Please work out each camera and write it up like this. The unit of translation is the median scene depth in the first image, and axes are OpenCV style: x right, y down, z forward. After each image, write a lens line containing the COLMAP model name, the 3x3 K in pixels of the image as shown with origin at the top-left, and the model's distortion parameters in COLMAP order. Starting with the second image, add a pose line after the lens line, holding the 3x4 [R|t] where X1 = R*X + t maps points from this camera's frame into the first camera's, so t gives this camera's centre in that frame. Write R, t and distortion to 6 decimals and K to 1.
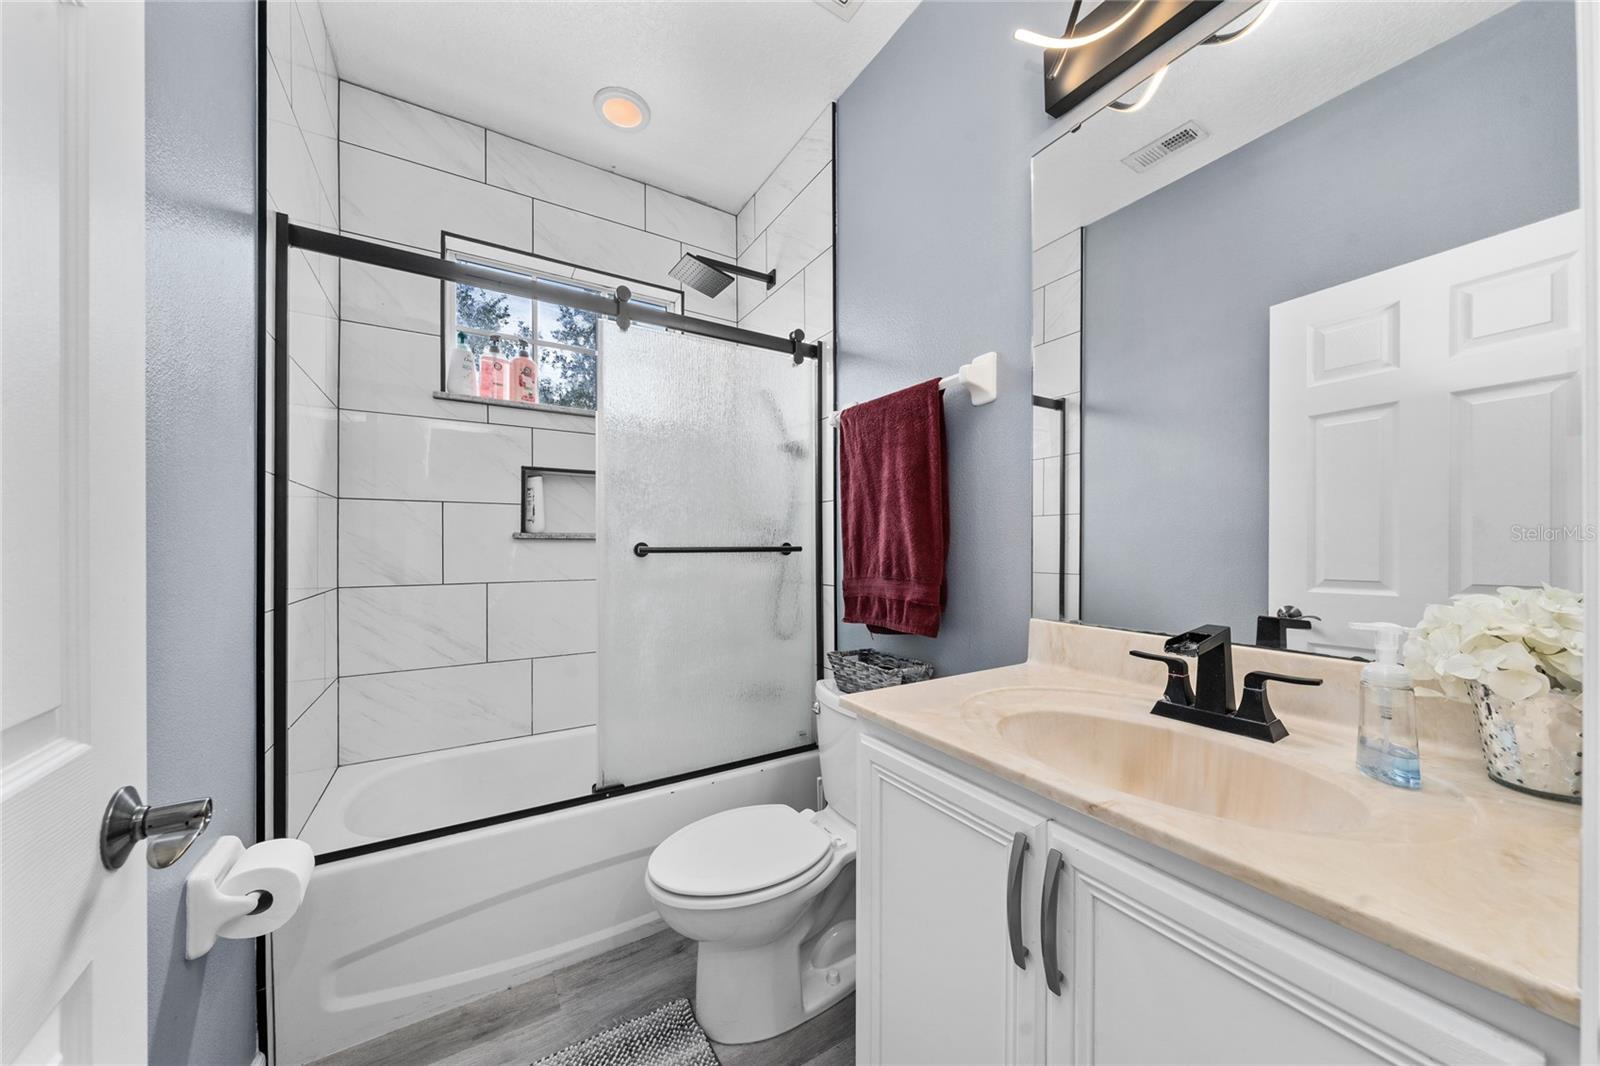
lens RADIAL K [[546.3, 0, 798.8], [0, 546.3, 540.5], [0, 0, 1]] dist [0.002207, 0.000216]
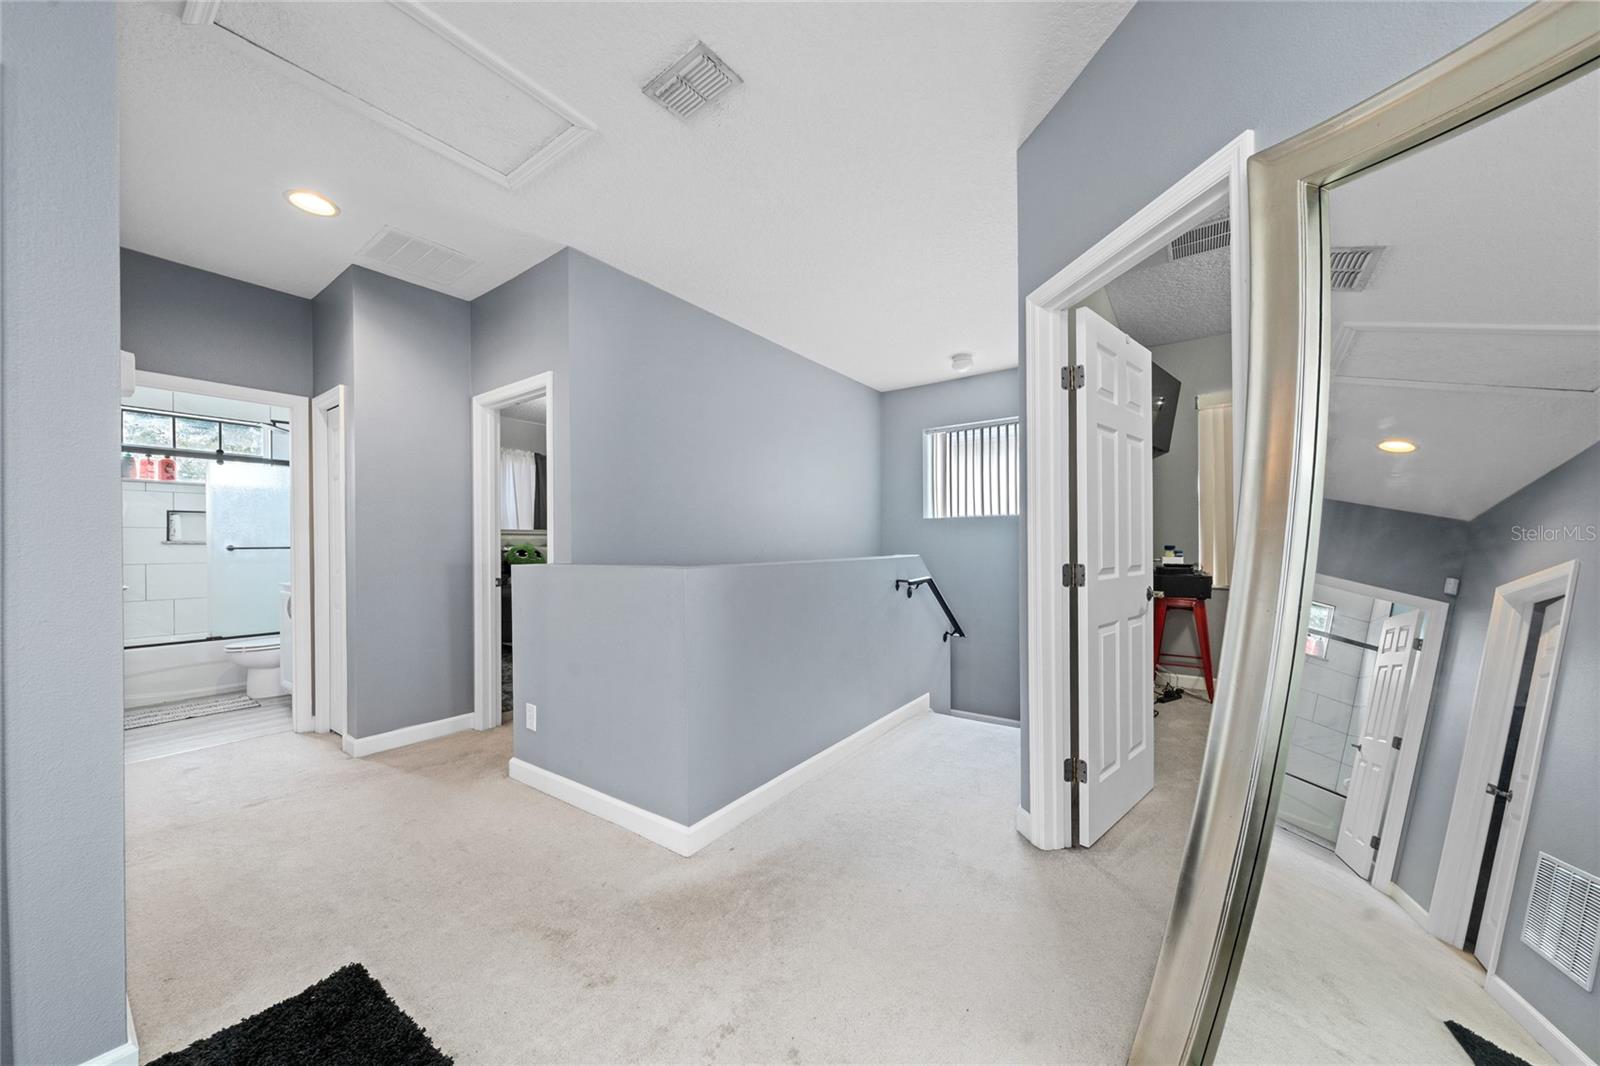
lens RADIAL K [[546.3, 0, 801.1], [0, 546.3, 541.8], [0, 0, 1]] dist [0.002207, 0.000216]
pose [[0.923934, -0.006178, 0.382501, 0.966524], [0.004270, 0.999974, 0.005837, -0.013890], [-0.382527, -0.003760, 0.923937, -1.932795]]
